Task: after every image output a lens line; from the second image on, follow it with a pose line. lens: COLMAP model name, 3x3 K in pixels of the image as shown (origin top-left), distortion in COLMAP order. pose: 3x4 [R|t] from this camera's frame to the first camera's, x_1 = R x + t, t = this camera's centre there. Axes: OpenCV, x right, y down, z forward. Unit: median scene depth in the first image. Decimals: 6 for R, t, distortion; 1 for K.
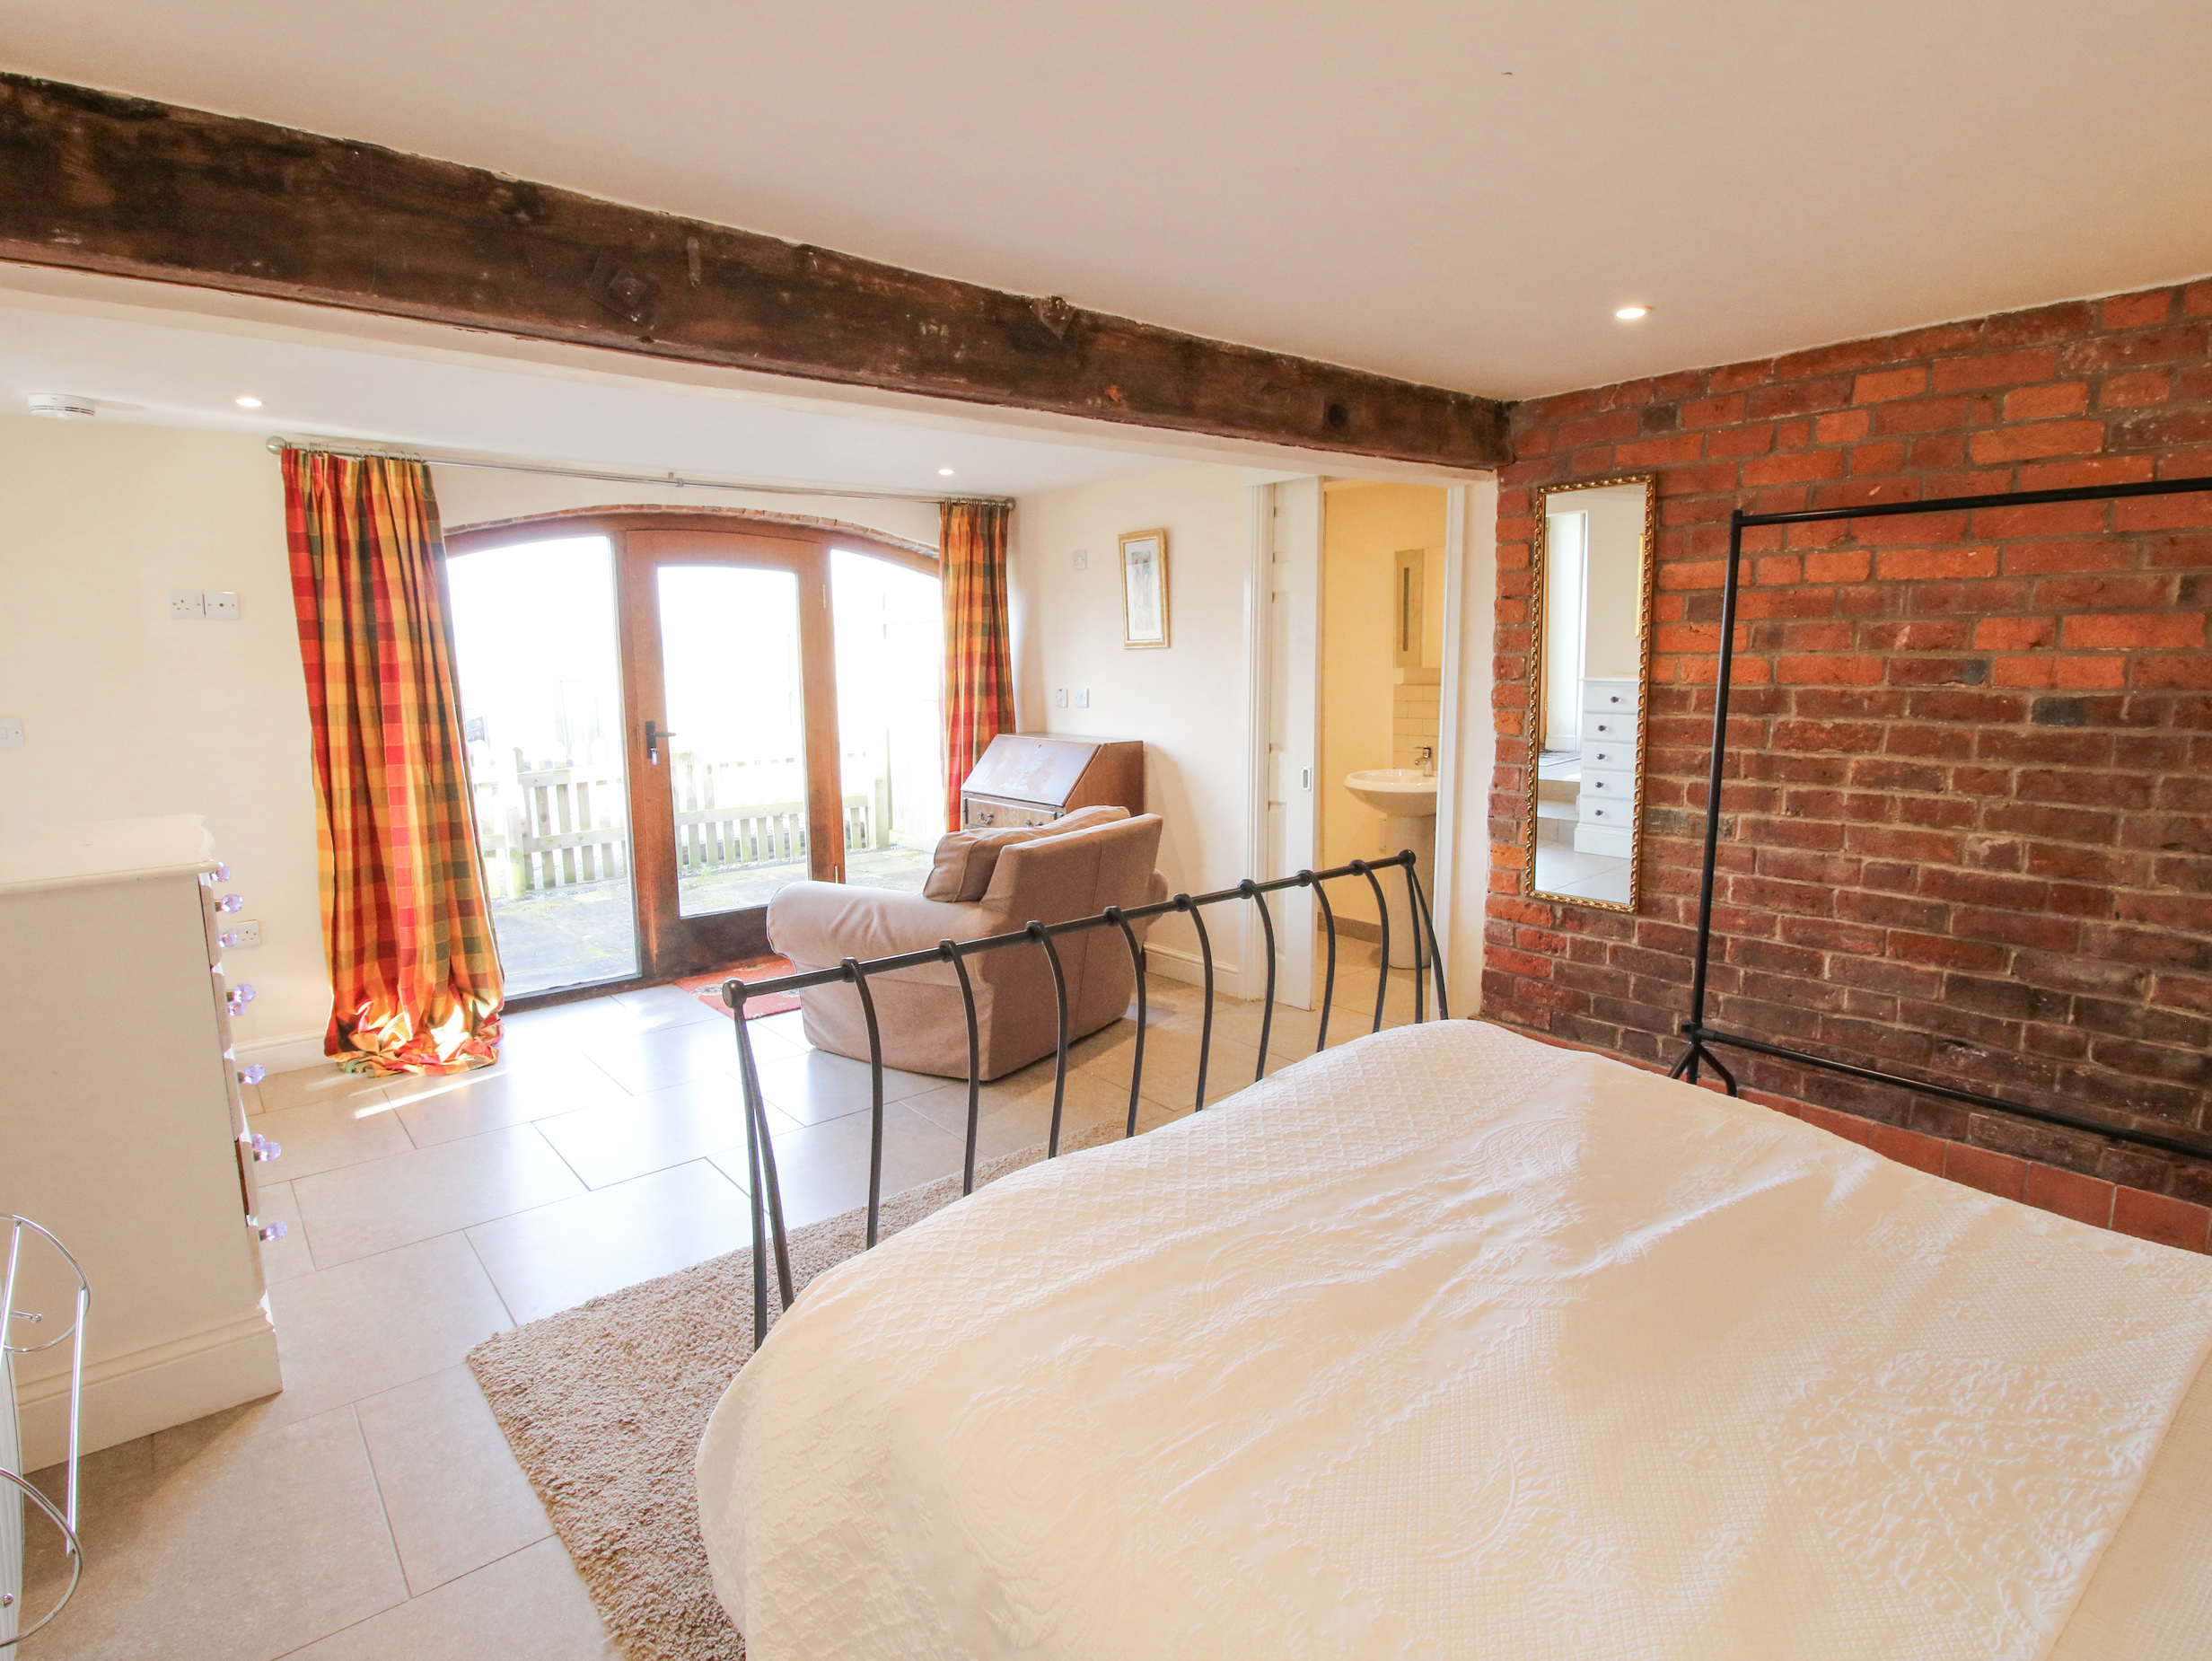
lens RADIAL K [[1169.6, 0, 1104.8], [0, 1169.6, 835.7], [0, 0, 1]] dist [-0.009417, -0.003324]
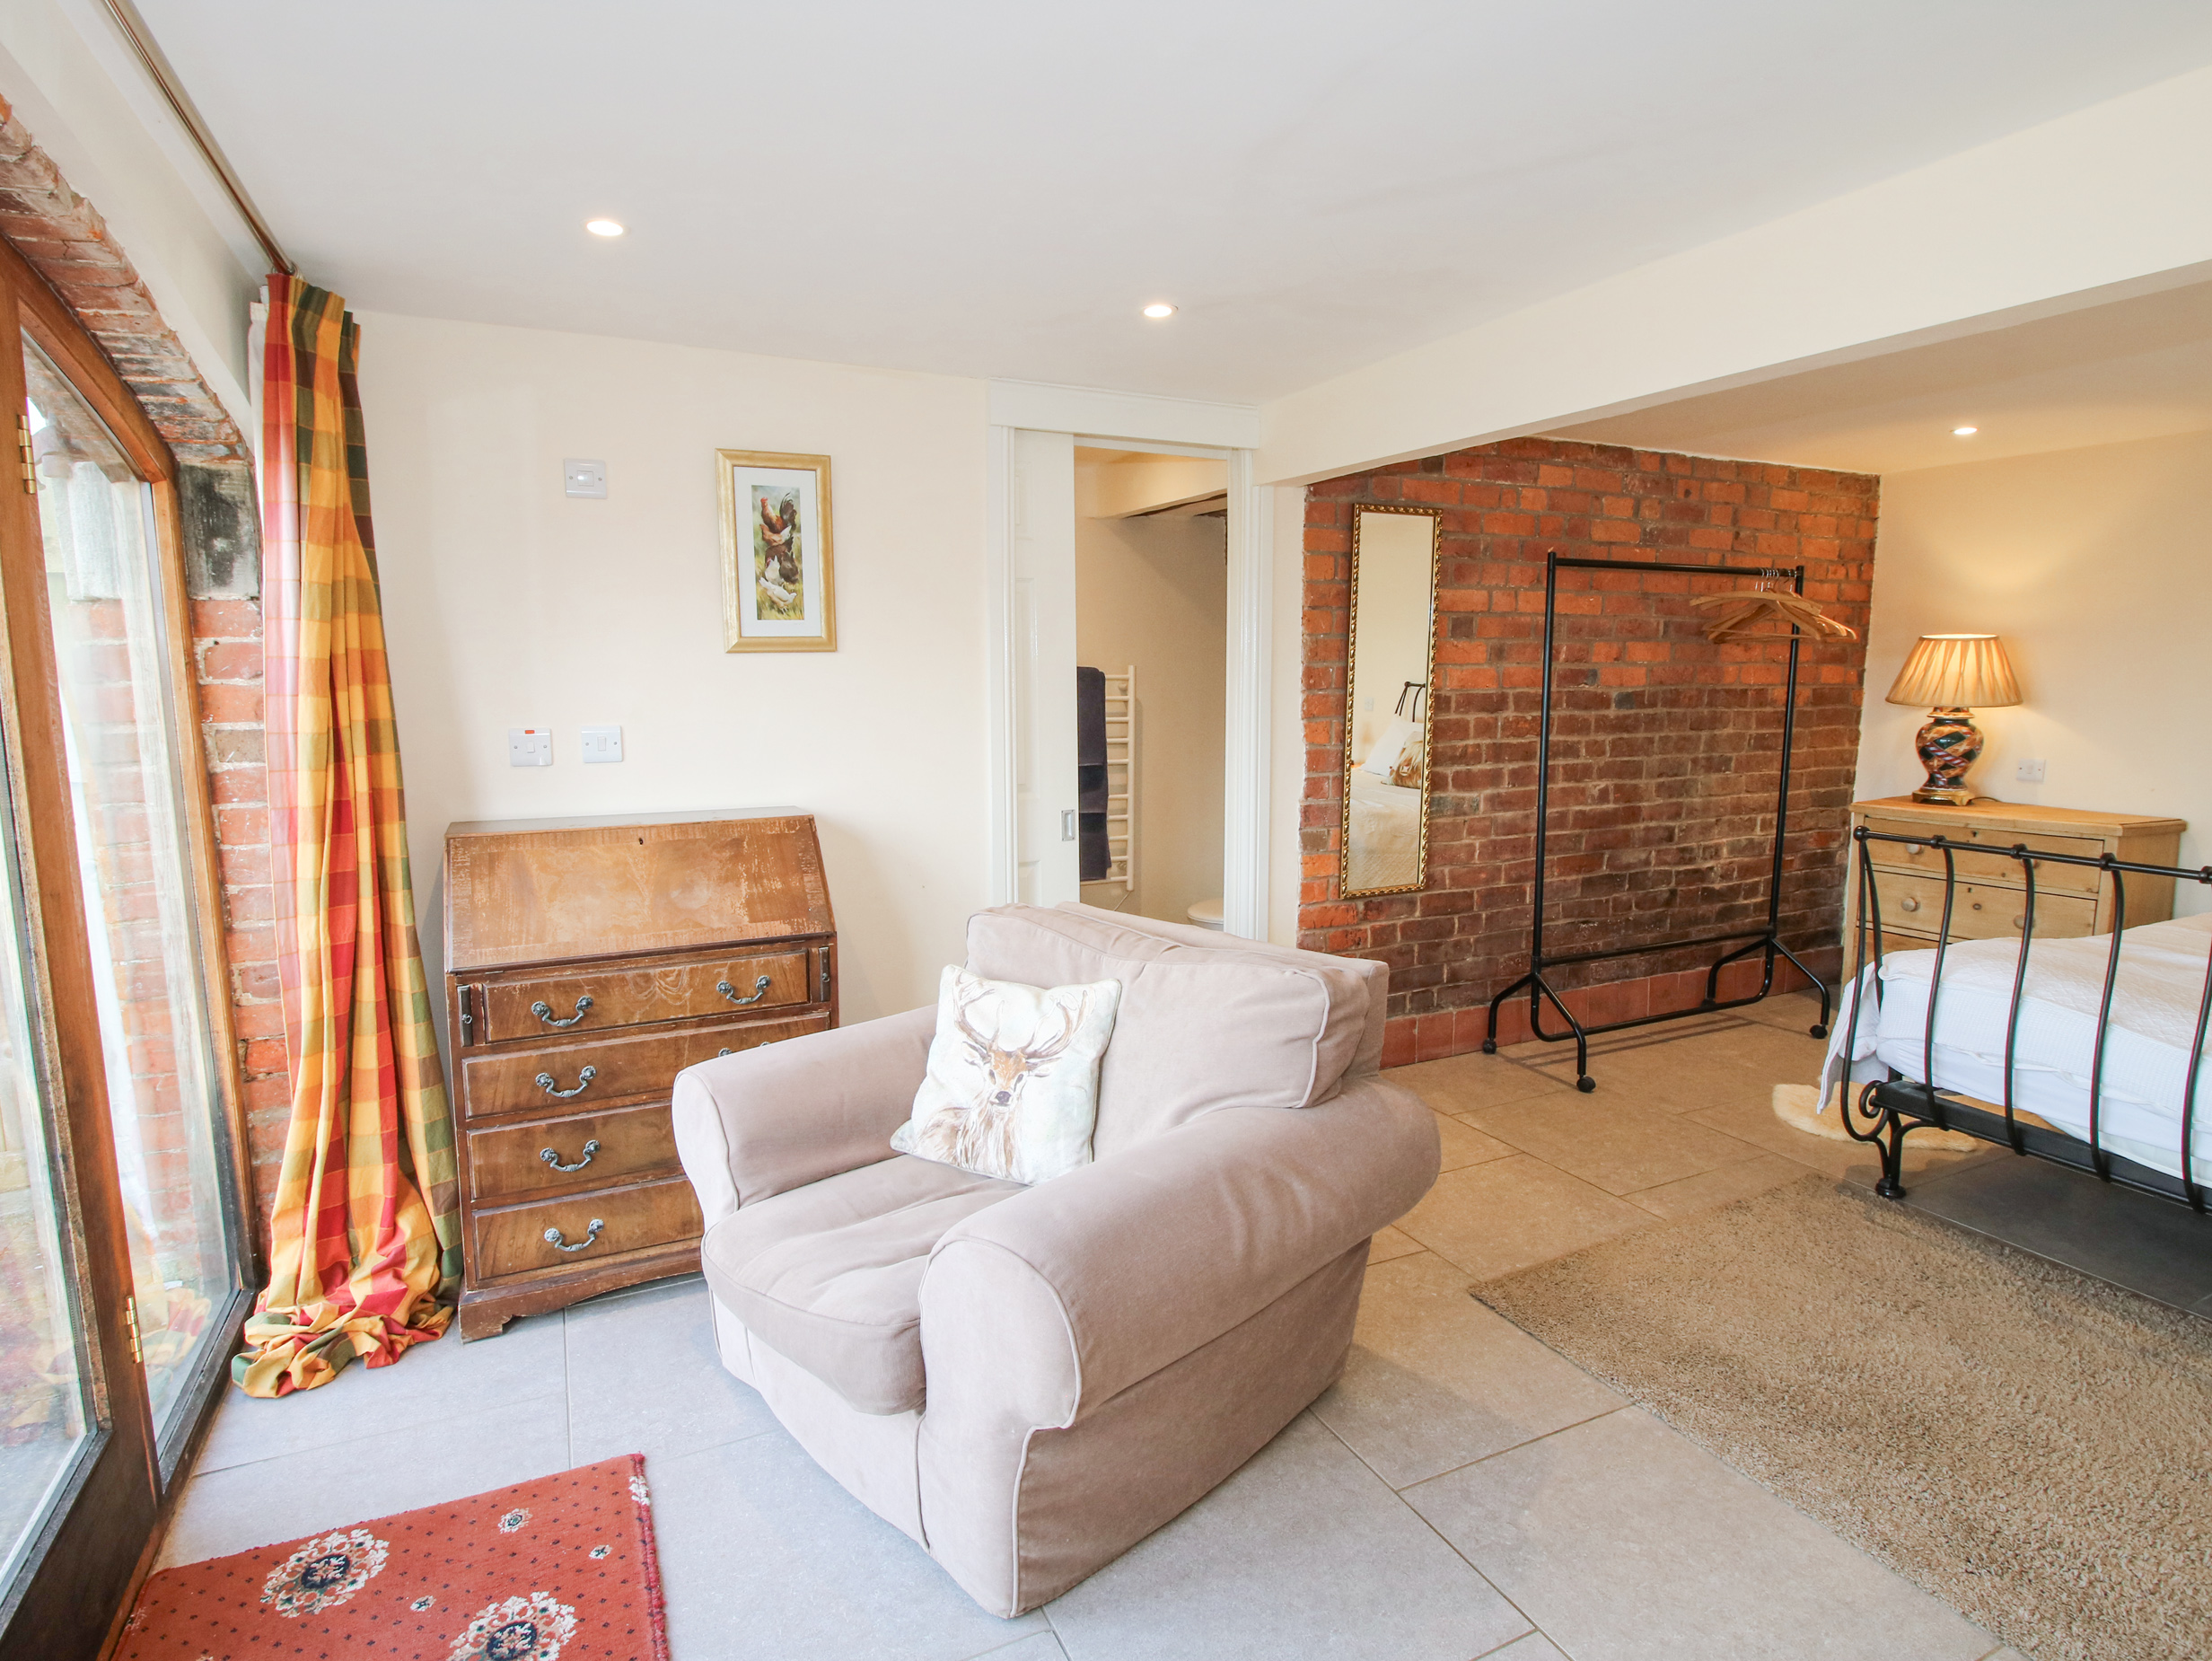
lens RADIAL K [[1169.6, 0, 1098.1], [0, 1169.6, 824.8], [0, 0, 1]] dist [-0.009417, -0.003324]
pose [[0.252860, -0.121243, 0.959876, -0.859105], [0.150004, 0.985033, 0.084905, -0.168410], [-0.955804, 0.122516, 0.267262, 1.172886]]
